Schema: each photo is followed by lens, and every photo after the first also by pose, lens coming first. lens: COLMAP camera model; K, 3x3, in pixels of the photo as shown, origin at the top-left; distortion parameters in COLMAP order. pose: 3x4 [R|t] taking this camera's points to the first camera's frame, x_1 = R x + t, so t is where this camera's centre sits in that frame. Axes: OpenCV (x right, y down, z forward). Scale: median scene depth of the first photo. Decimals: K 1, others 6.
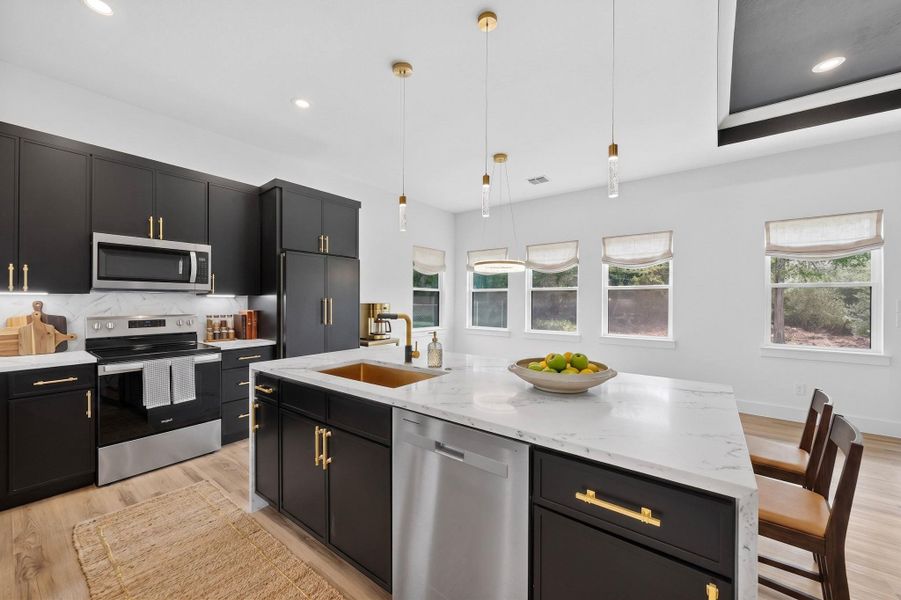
lens RADIAL K [[338.8, 0, 445.8], [0, 338.8, 303.8], [0, 0, 1]] dist [0.000673, 0.000051]
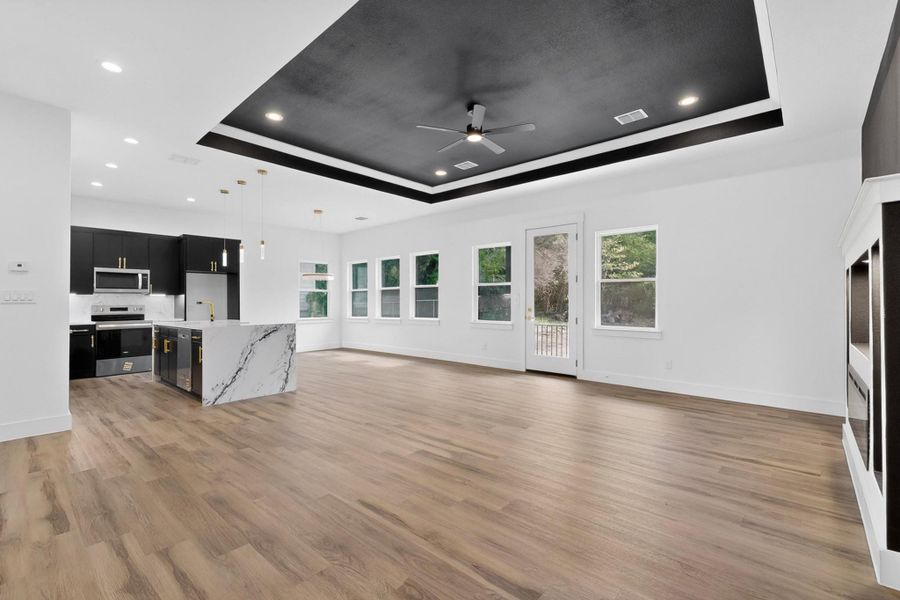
lens RADIAL K [[390.3, 0, 457.6], [0, 390.3, 297.3], [0, 0, 1]] dist [-0.003266, -0.000684]
pose [[0.998687, -0.004172, -0.051052, 1.275042], [0.003916, 0.999979, -0.005126, 0.008583], [0.051072, 0.004920, 0.998683, -1.235799]]
